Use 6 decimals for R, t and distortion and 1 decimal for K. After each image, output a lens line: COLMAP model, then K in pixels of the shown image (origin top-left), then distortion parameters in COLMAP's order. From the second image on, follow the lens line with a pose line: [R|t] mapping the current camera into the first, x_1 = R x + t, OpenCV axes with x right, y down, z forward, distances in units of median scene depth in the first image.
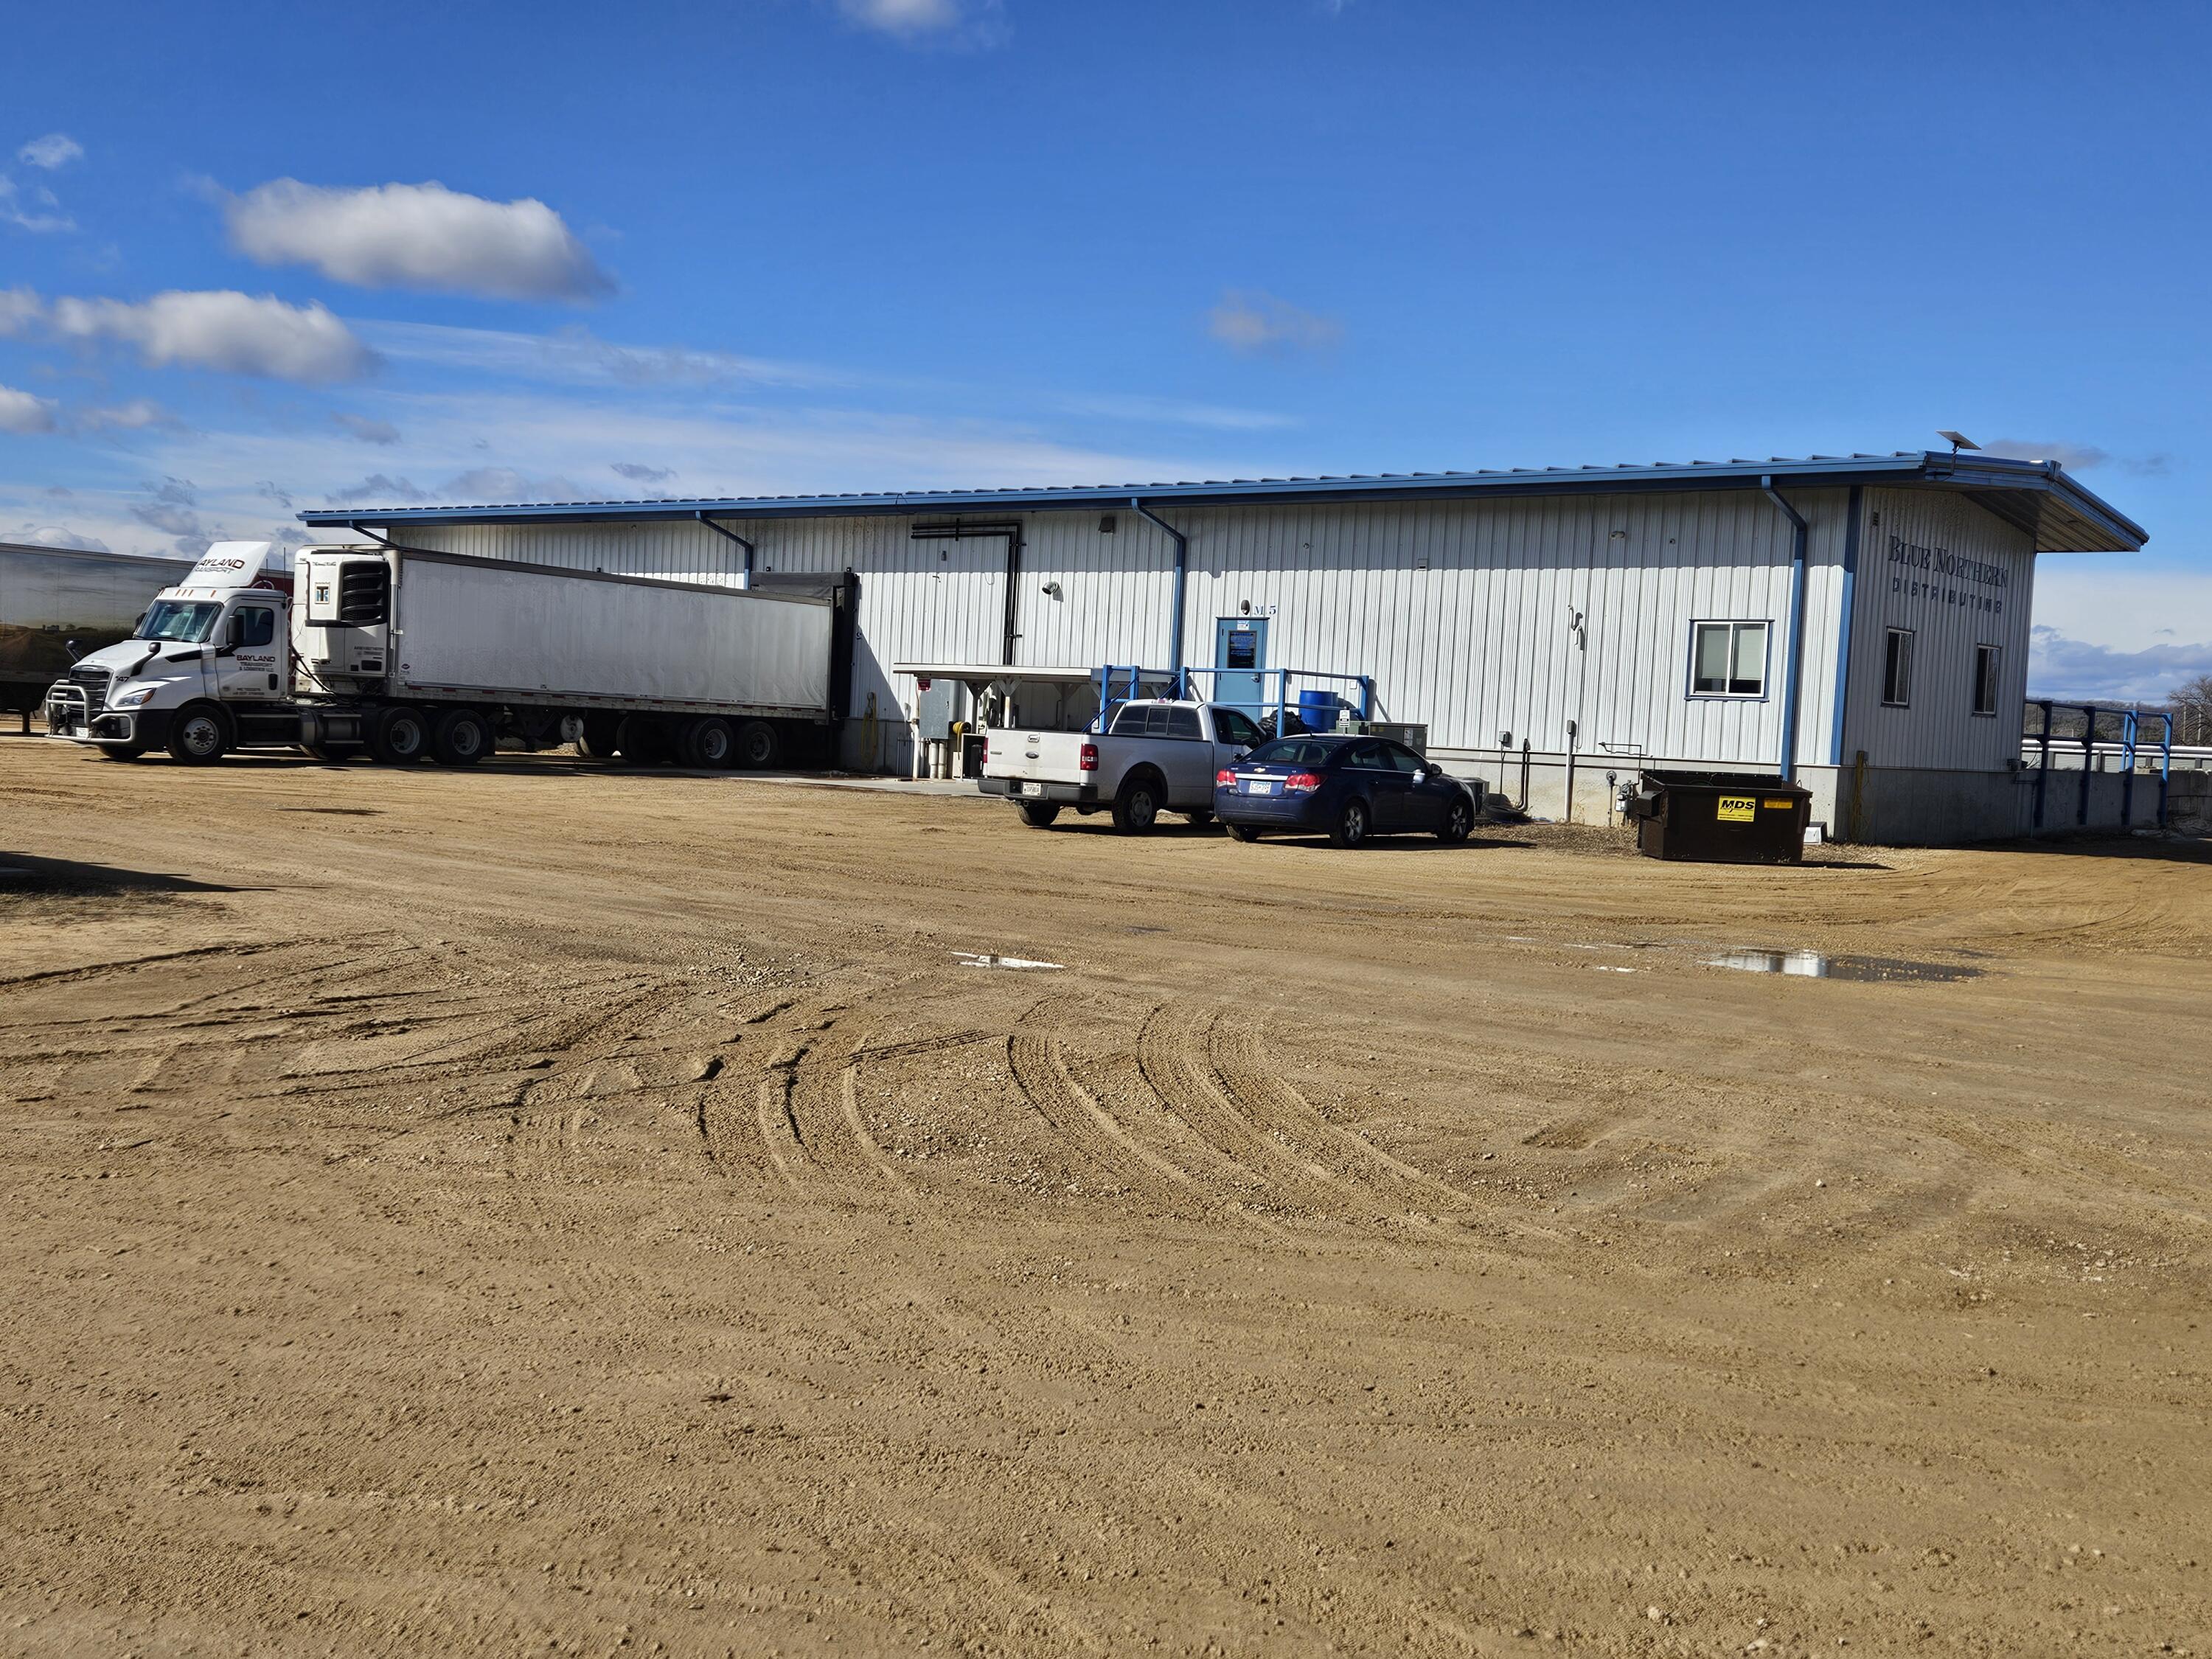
lens RADIAL K [[2190.5, 0, 1106.0], [0, 2190.5, 829.5], [0, 0, 1]] dist [0.016071, 0.001564]
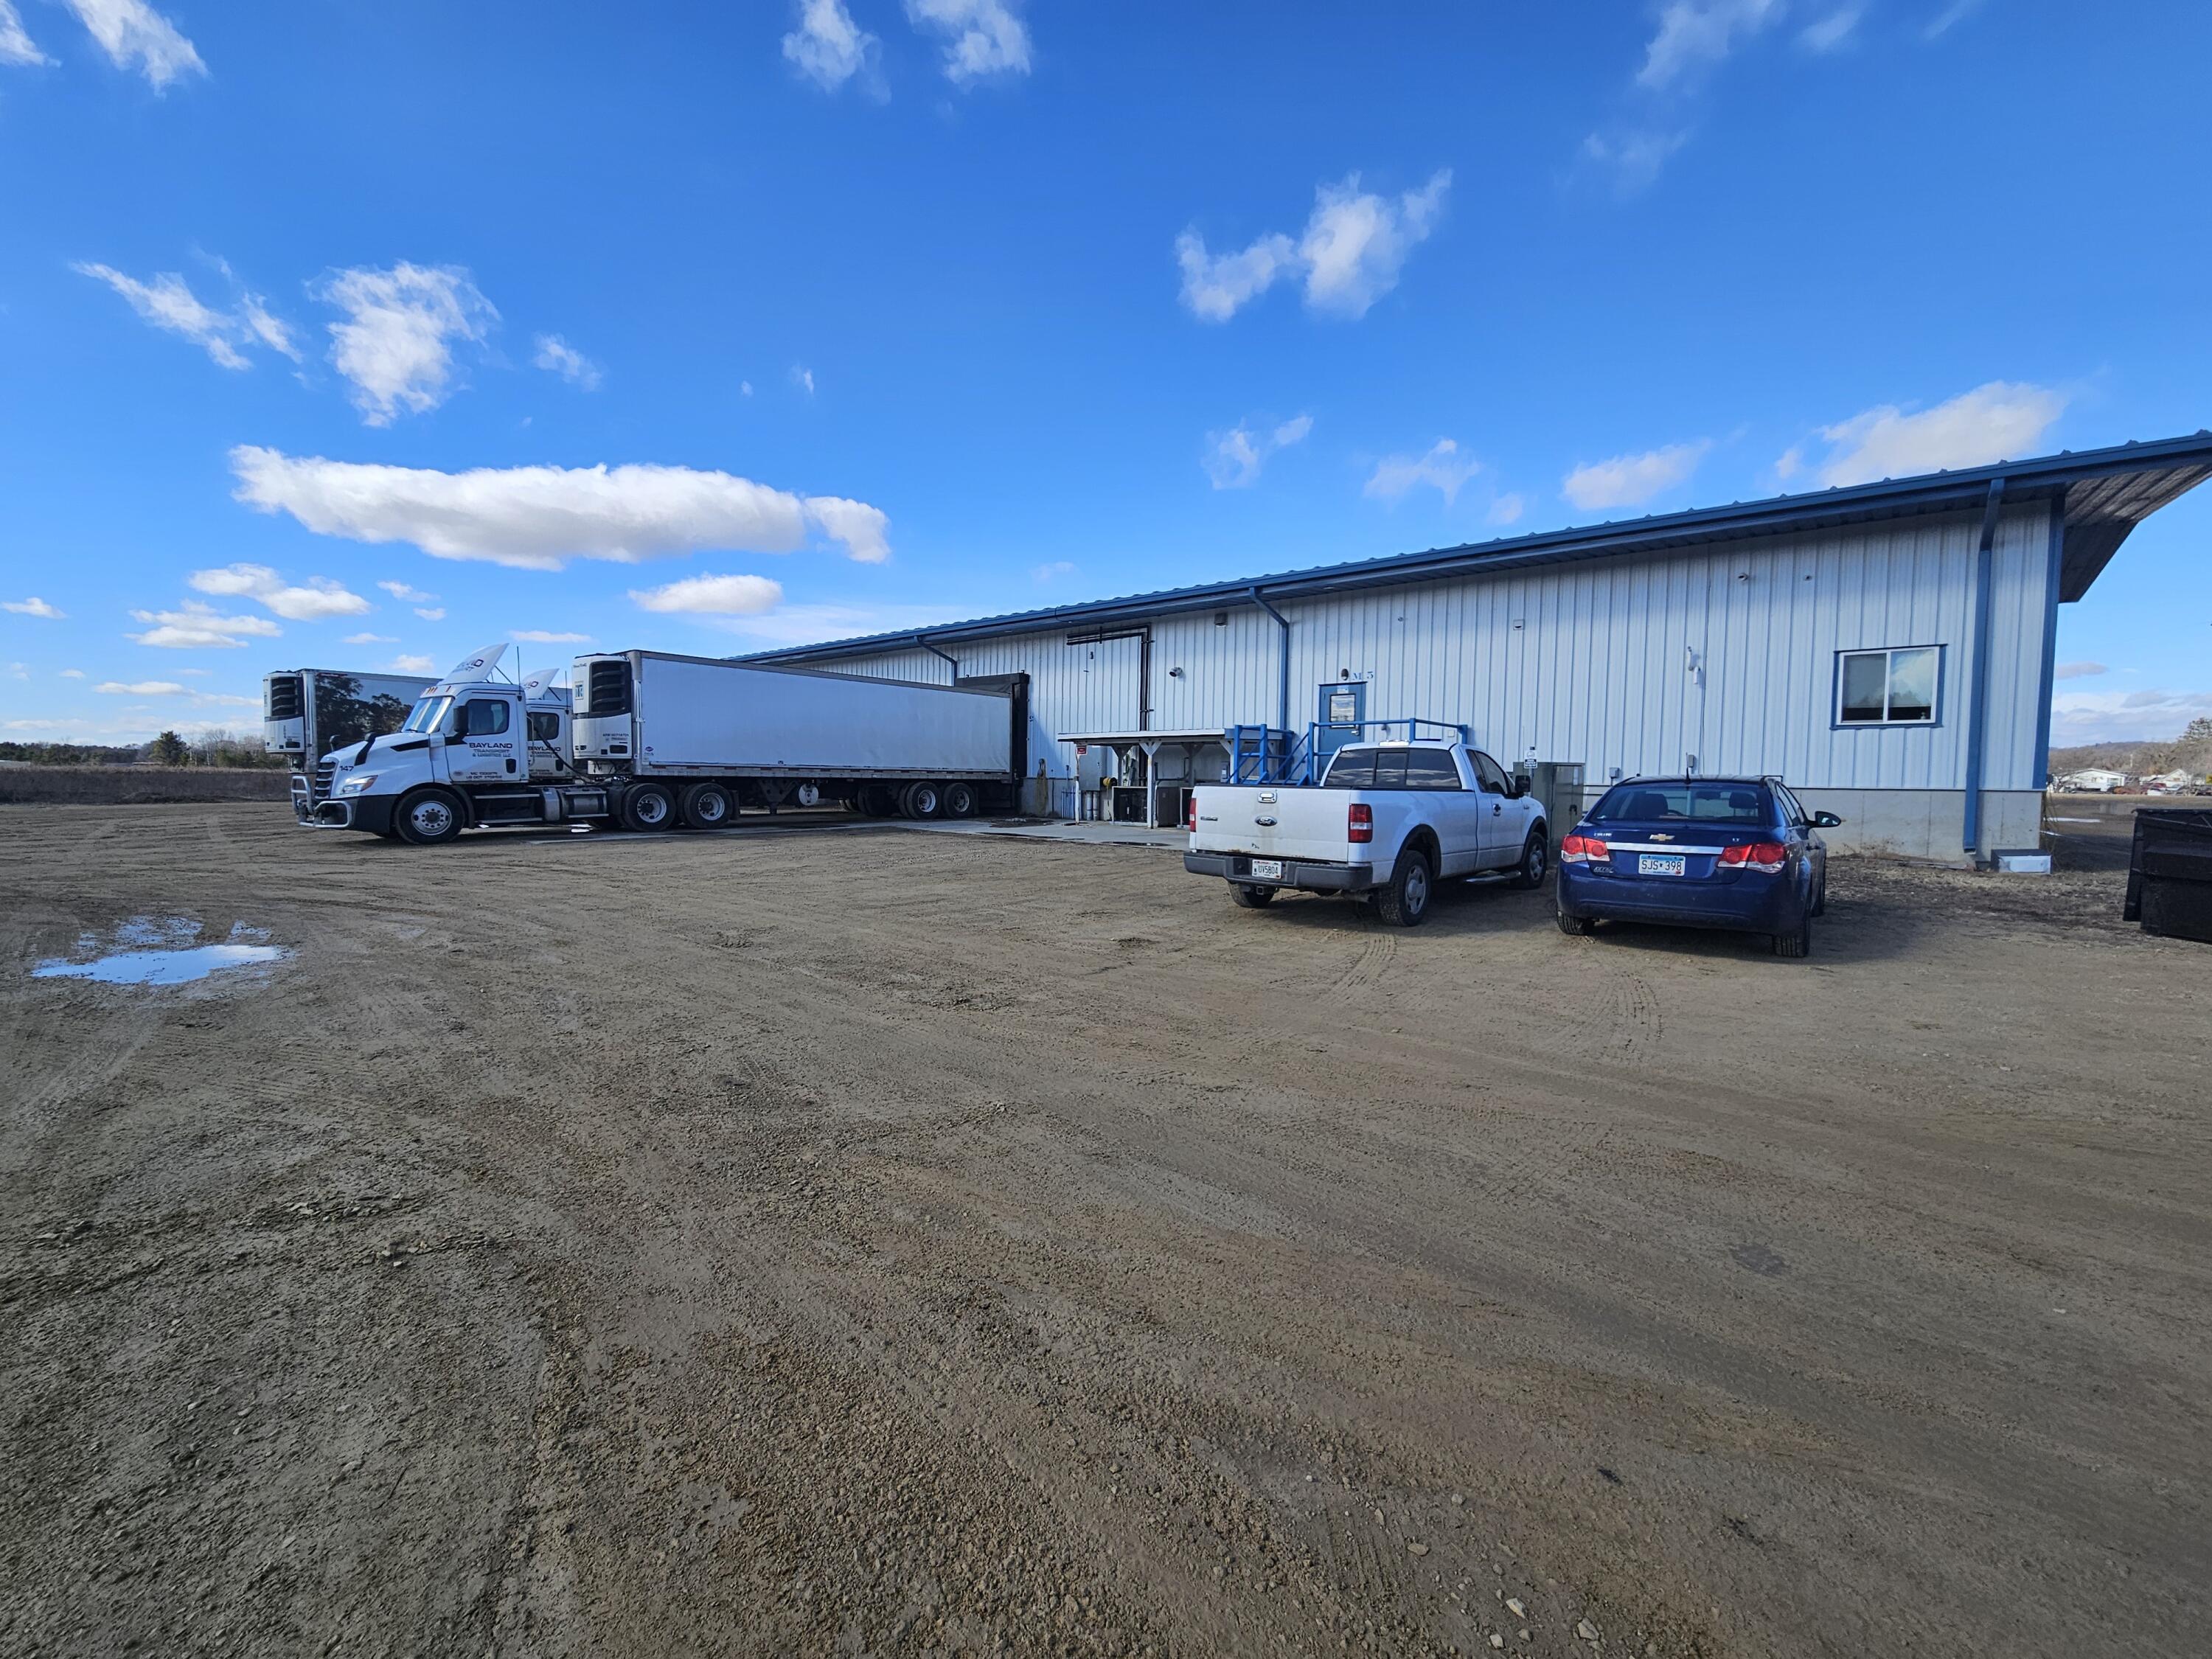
lens RADIAL K [[922.8, 0, 1106.0], [0, 922.8, 829.5], [0, 0, 1]] dist [-0.002506, -0.000166]
pose [[0.998470, -0.035551, -0.042344, -0.051983], [0.035935, 0.999319, 0.008352, -0.025467], [0.042019, -0.009861, 0.999068, 0.501704]]
